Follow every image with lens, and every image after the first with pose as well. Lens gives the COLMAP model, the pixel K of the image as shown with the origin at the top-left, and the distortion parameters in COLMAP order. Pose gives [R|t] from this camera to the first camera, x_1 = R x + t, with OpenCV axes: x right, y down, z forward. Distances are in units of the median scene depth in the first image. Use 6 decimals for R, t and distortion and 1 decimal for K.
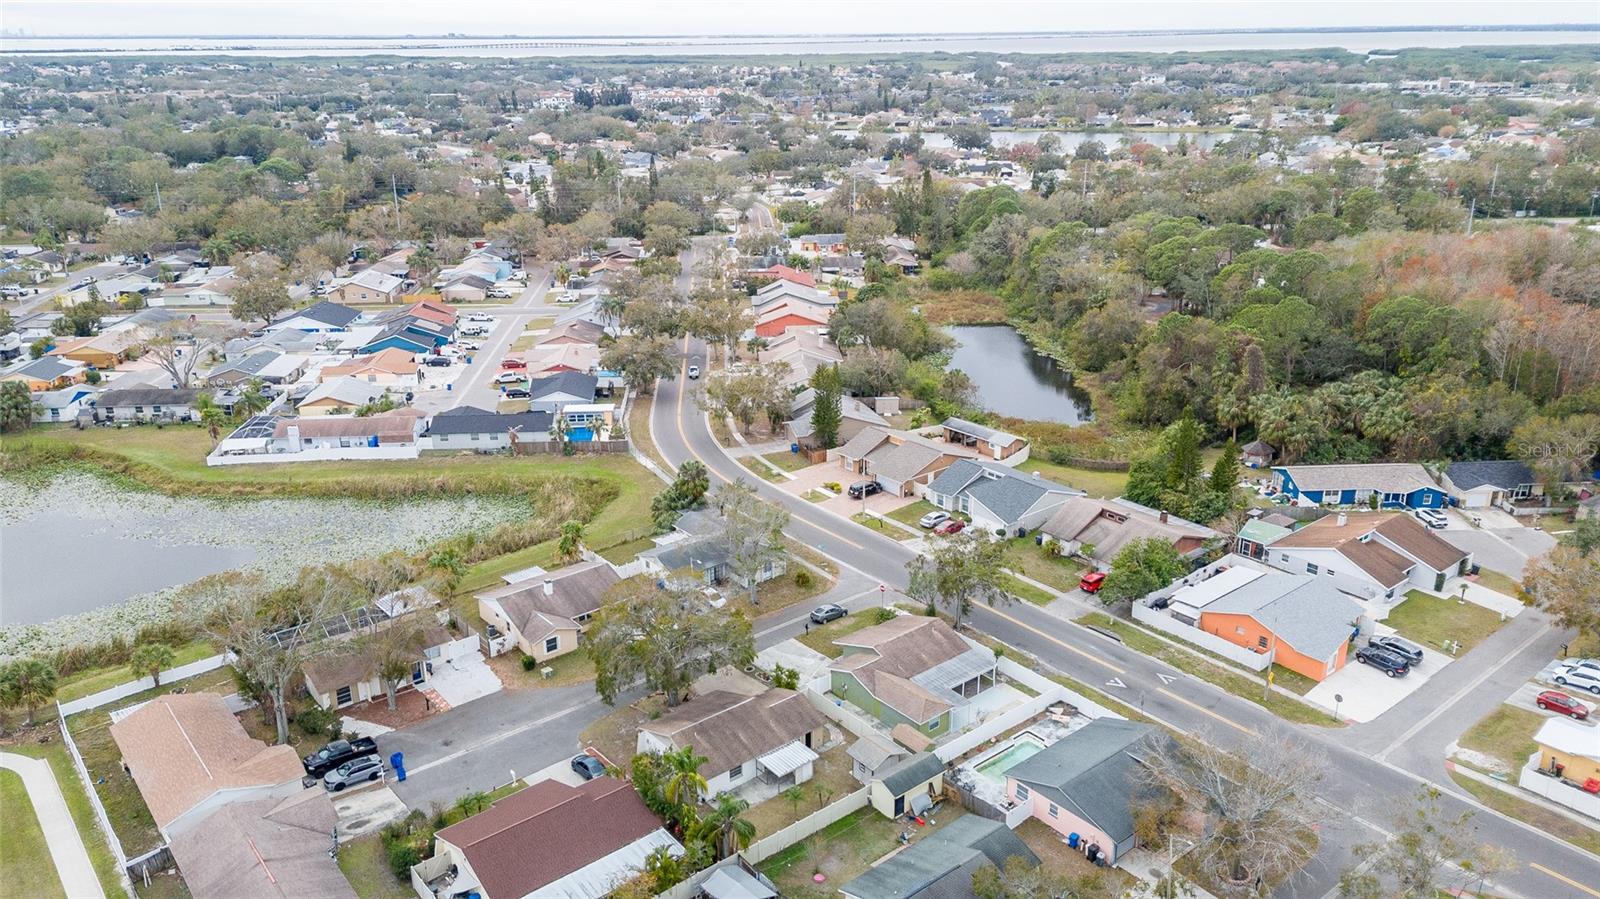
lens RADIAL K [[1157.2, 0, 795.7], [0, 1157.2, 452.8], [0, 0, 1]] dist [0.080852, -0.082181]
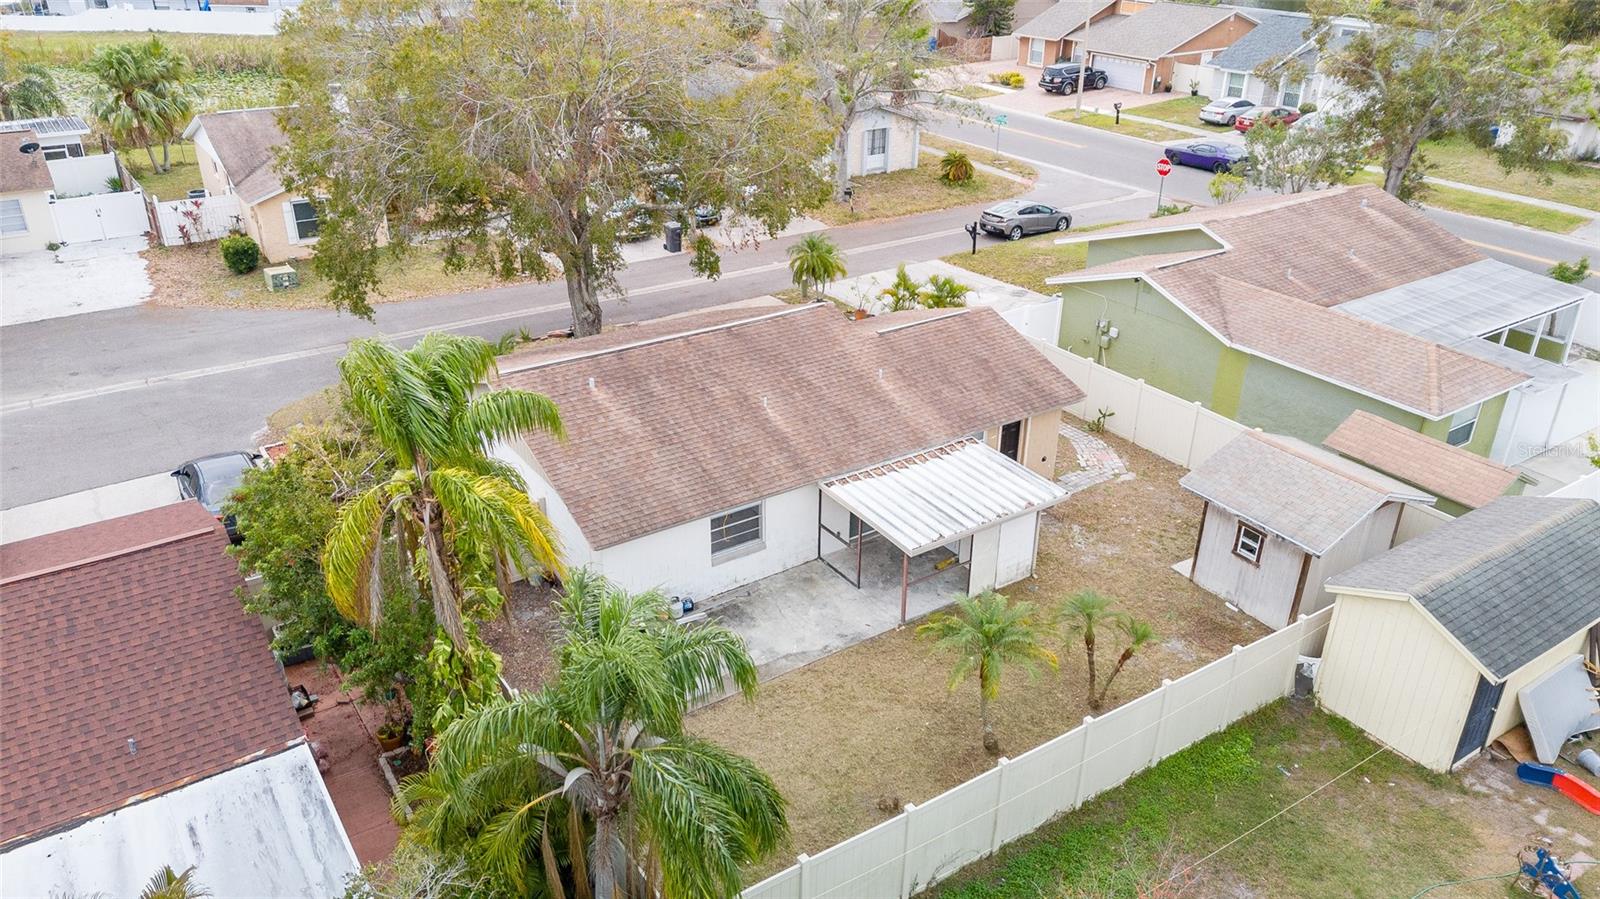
lens RADIAL K [[1157.2, 0, 803.4], [0, 1157.2, 463.6], [0, 0, 1]] dist [0.080852, -0.082181]
pose [[0.995831, 0.057592, -0.070732, -0.013924], [-0.047884, 0.990091, 0.132015, 0.156954], [0.077634, -0.128077, 0.988721, 0.523850]]
